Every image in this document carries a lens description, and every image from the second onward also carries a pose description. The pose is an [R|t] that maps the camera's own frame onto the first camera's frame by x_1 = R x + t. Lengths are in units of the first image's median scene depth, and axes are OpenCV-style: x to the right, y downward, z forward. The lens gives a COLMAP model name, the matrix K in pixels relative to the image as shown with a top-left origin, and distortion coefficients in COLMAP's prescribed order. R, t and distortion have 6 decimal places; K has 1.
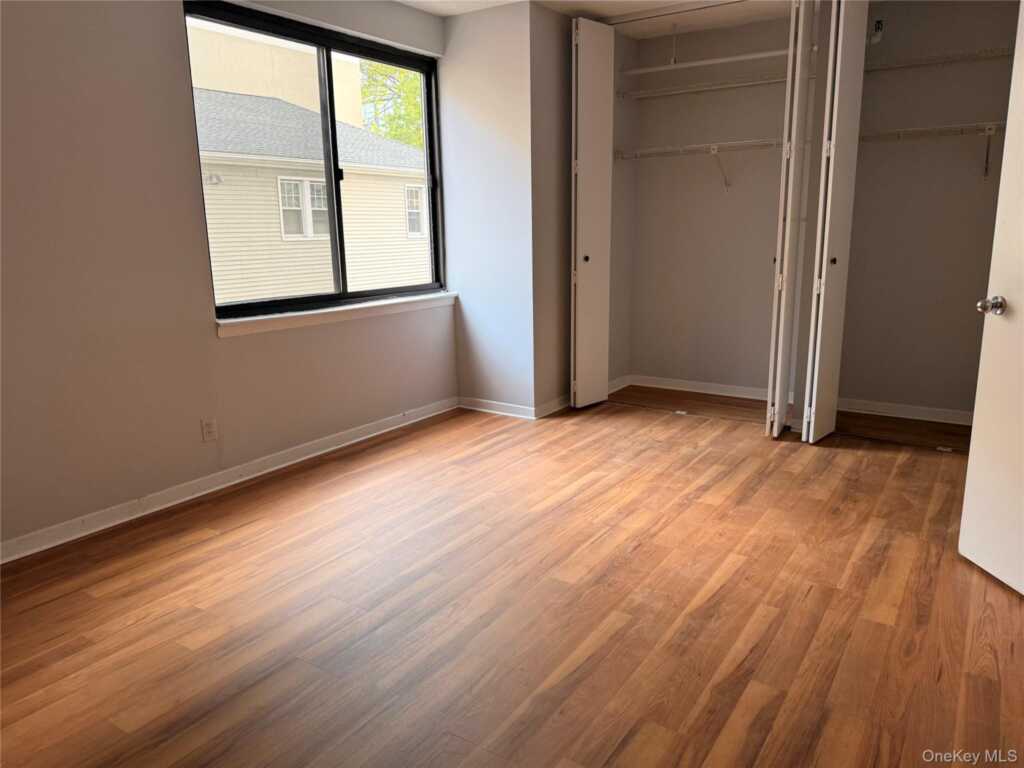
lens RADIAL K [[725.7, 0, 511.1], [0, 725.7, 382.2], [0, 0, 1]] dist [0.054331, -0.018155]
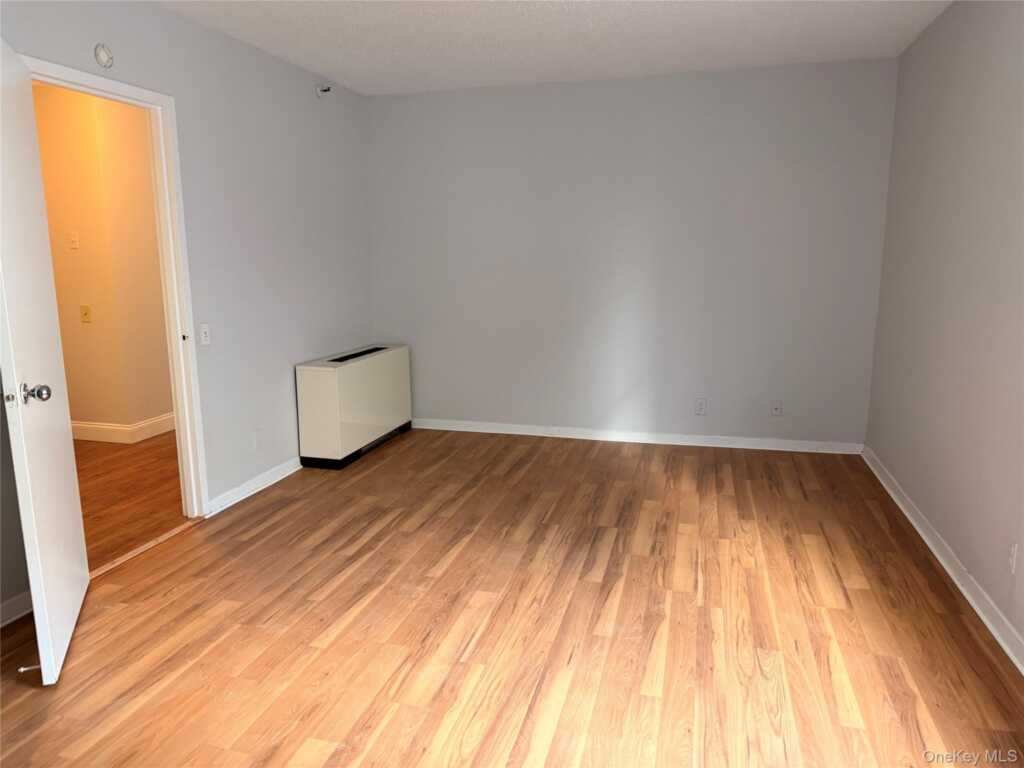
lens RADIAL K [[725.7, 0, 511.2], [0, 725.7, 383.7], [0, 0, 1]] dist [0.054331, -0.018155]
pose [[-0.947181, 0.078170, -0.311028, 0.365674], [-0.049624, 0.922434, 0.382953, -0.469705], [0.316838, 0.378160, -0.869833, 1.884850]]
